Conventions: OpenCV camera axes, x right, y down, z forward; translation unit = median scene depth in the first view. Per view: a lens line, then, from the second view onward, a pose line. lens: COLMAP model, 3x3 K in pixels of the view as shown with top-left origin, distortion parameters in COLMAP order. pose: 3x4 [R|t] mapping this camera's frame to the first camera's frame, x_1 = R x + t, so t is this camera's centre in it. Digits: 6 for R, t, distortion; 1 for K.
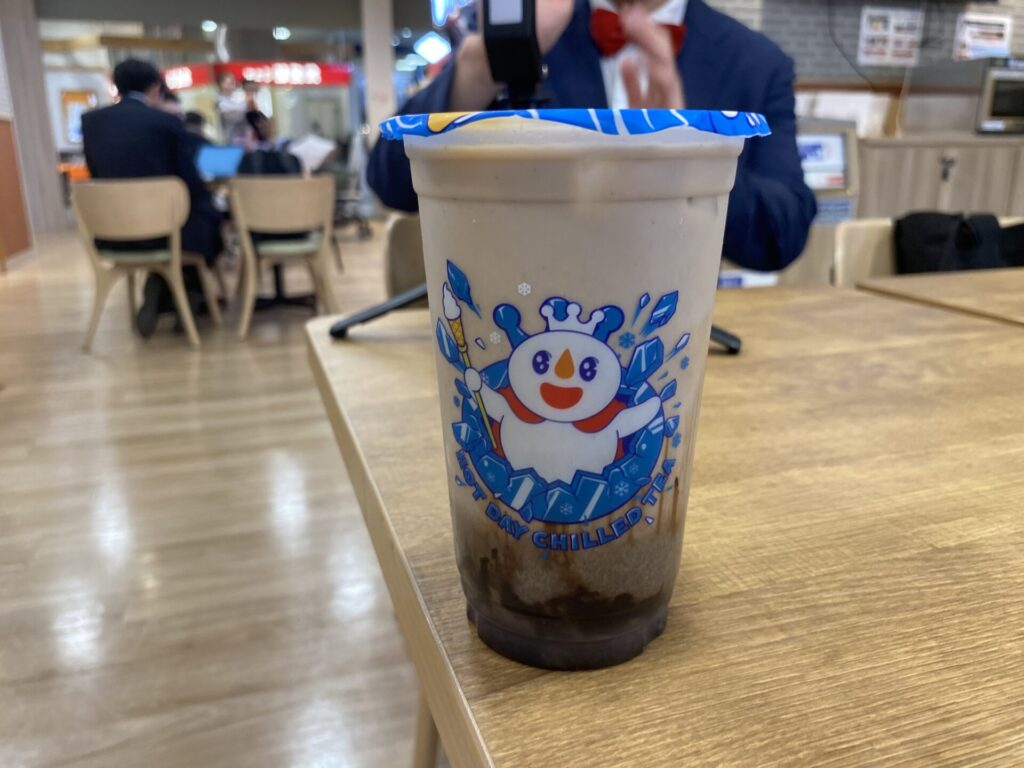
lens RADIAL K [[773.5, 0, 510.0], [0, 773.5, 381.3], [0, 0, 1]] dist [-0.006845, -0.002785]
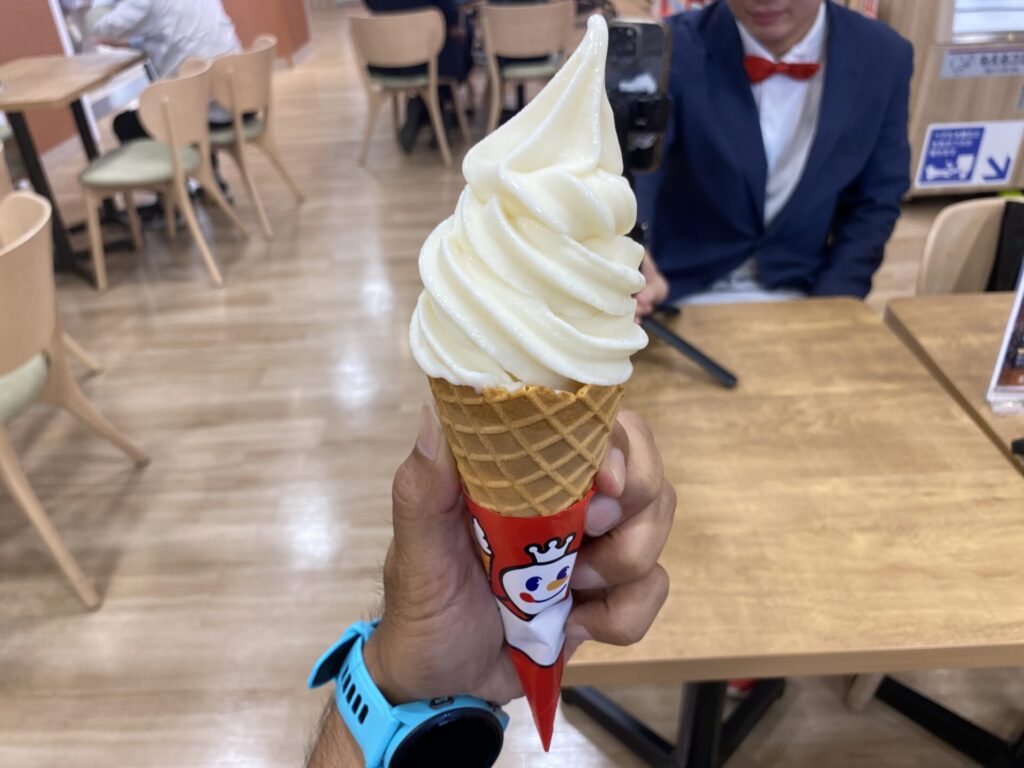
lens RADIAL K [[773.5, 0, 512.6], [0, 773.5, 385.2], [0, 0, 1]] dist [-0.006845, -0.002785]
pose [[0.953641, 0.133794, -0.269571, 0.041324], [-0.049391, 0.953176, 0.298357, -0.079467], [0.296867, -0.271211, 0.915595, -0.117208]]
